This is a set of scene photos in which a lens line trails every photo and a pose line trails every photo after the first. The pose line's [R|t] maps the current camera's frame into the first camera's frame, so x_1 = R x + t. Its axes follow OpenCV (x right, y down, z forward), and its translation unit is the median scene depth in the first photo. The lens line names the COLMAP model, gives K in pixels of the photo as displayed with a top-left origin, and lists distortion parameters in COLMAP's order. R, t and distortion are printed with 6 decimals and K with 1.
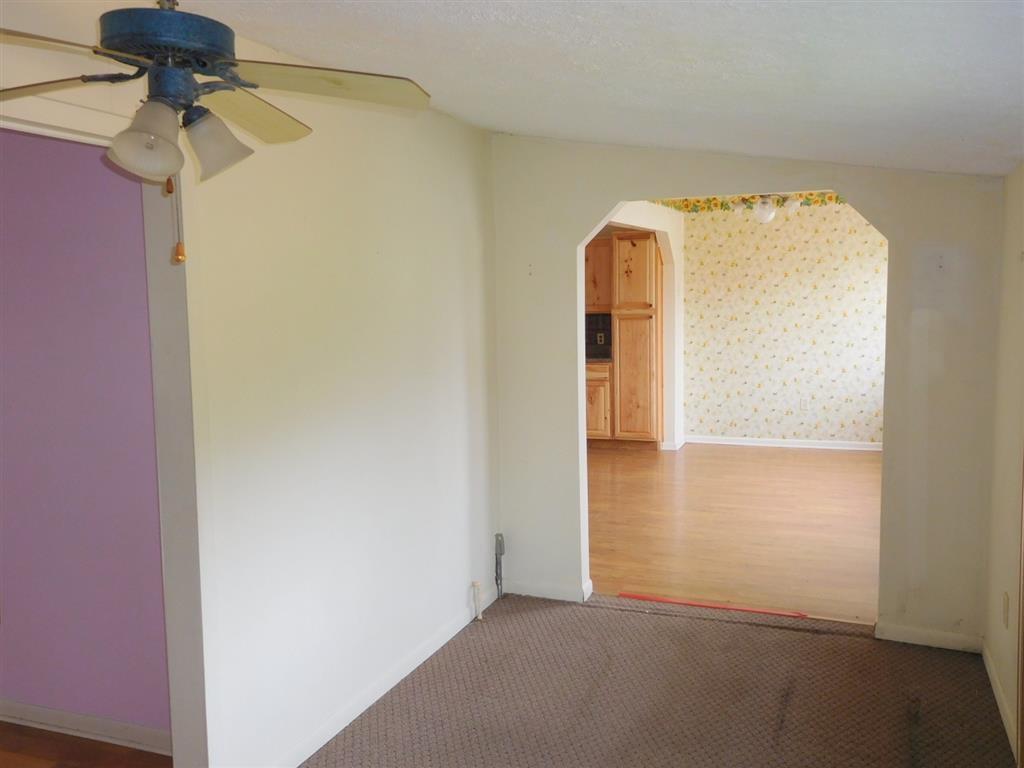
lens RADIAL K [[855.3, 0, 511.0], [0, 855.3, 386.9], [0, 0, 1]] dist [0.007075, 0.000336]
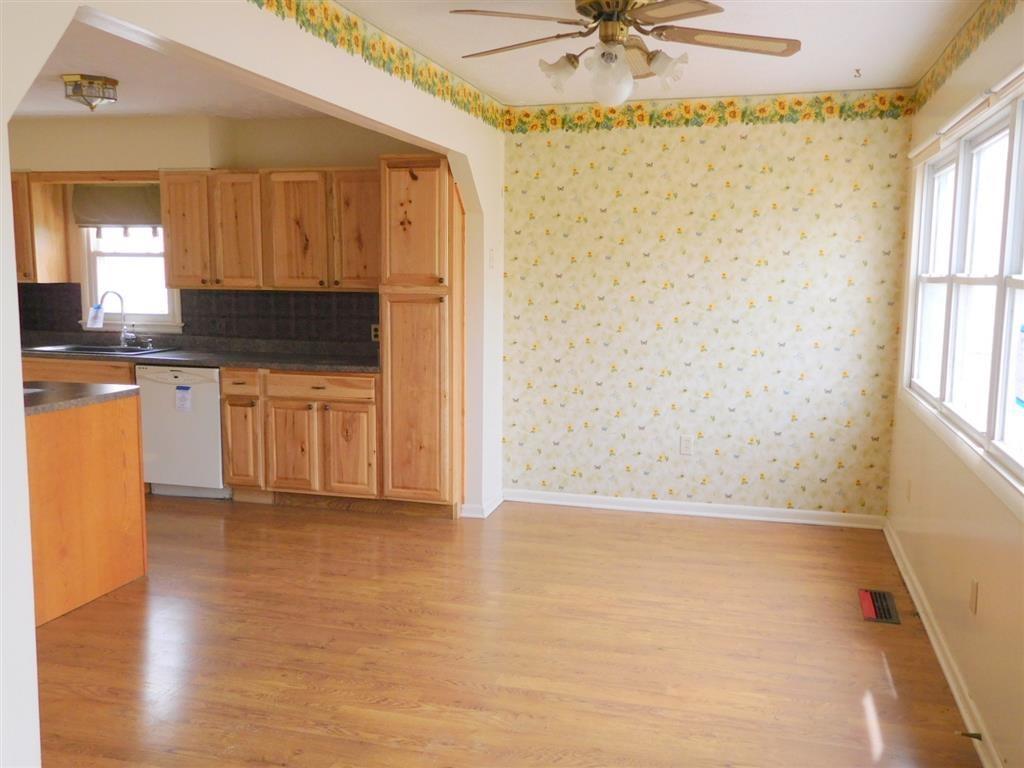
lens RADIAL K [[855.3, 0, 514.1], [0, 855.3, 381.5], [0, 0, 1]] dist [0.007075, 0.000336]
pose [[0.992167, 0.017217, 0.123723, 0.138105], [-0.018067, 0.999820, 0.005749, -0.028196], [-0.123602, -0.007939, 0.992300, 0.391062]]
